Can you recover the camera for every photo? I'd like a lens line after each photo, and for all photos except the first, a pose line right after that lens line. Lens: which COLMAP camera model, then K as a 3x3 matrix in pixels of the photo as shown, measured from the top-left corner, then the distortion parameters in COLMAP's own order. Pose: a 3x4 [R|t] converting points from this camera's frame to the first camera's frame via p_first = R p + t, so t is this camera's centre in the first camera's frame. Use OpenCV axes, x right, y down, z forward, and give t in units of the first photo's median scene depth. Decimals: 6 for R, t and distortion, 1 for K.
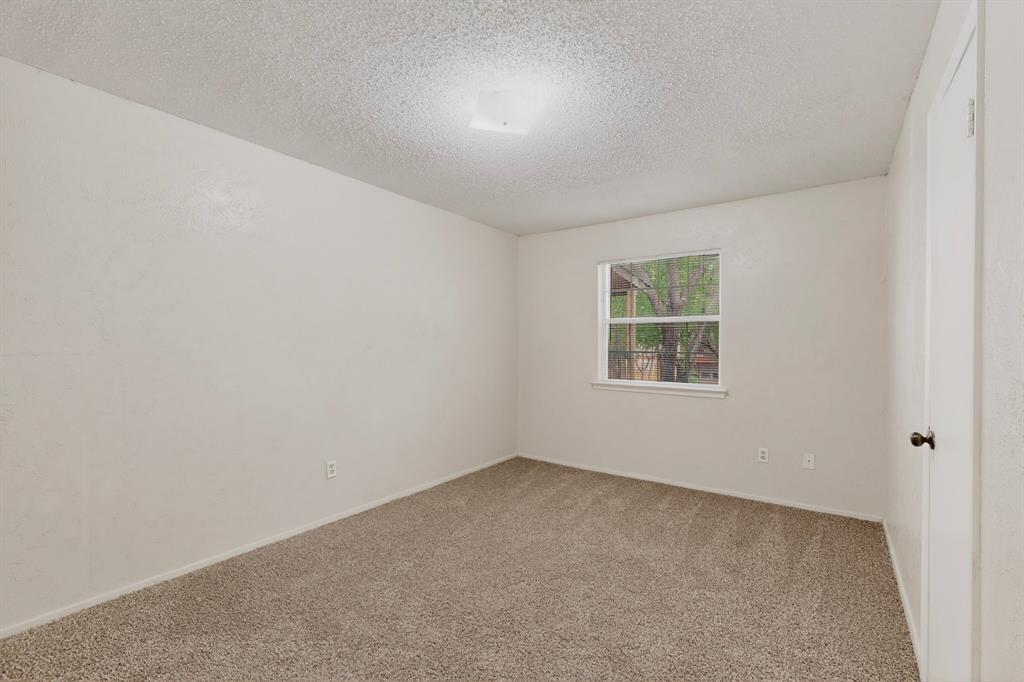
lens RADIAL K [[447.0, 0, 513.4], [0, 447.0, 343.3], [0, 0, 1]] dist [0.003878, 0.000127]
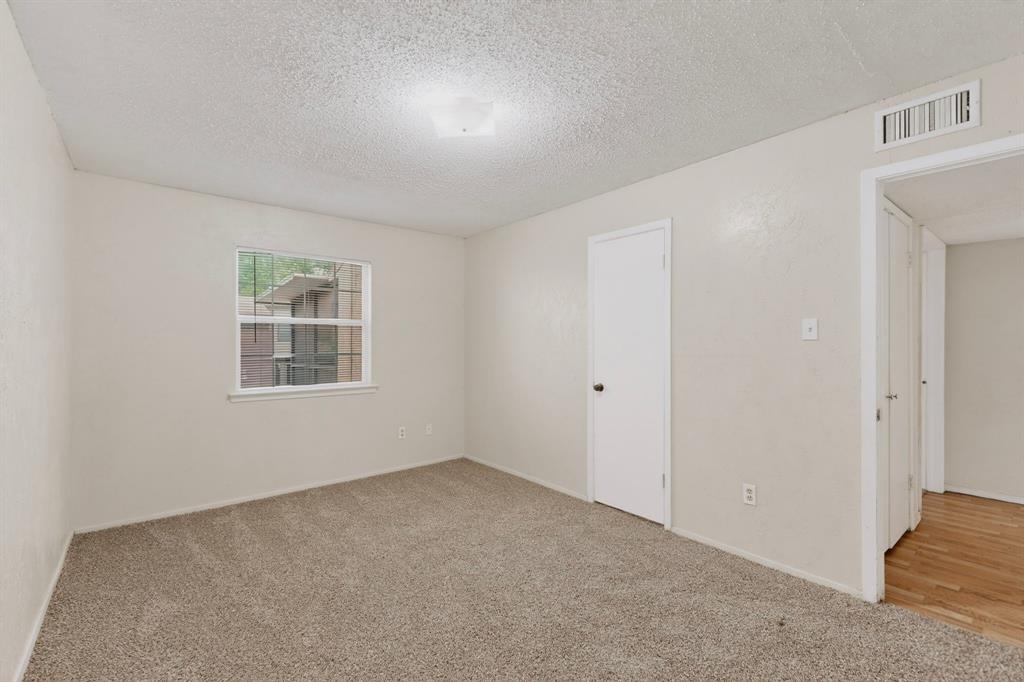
lens RADIAL K [[447.0, 0, 513.4], [0, 447.0, 343.3], [0, 0, 1]] dist [0.003878, 0.000127]
pose [[0.254842, -0.002398, 0.966980, -0.544802], [0.005314, 0.999985, 0.001079, -0.002859], [-0.966968, 0.004864, 0.254851, 0.353233]]
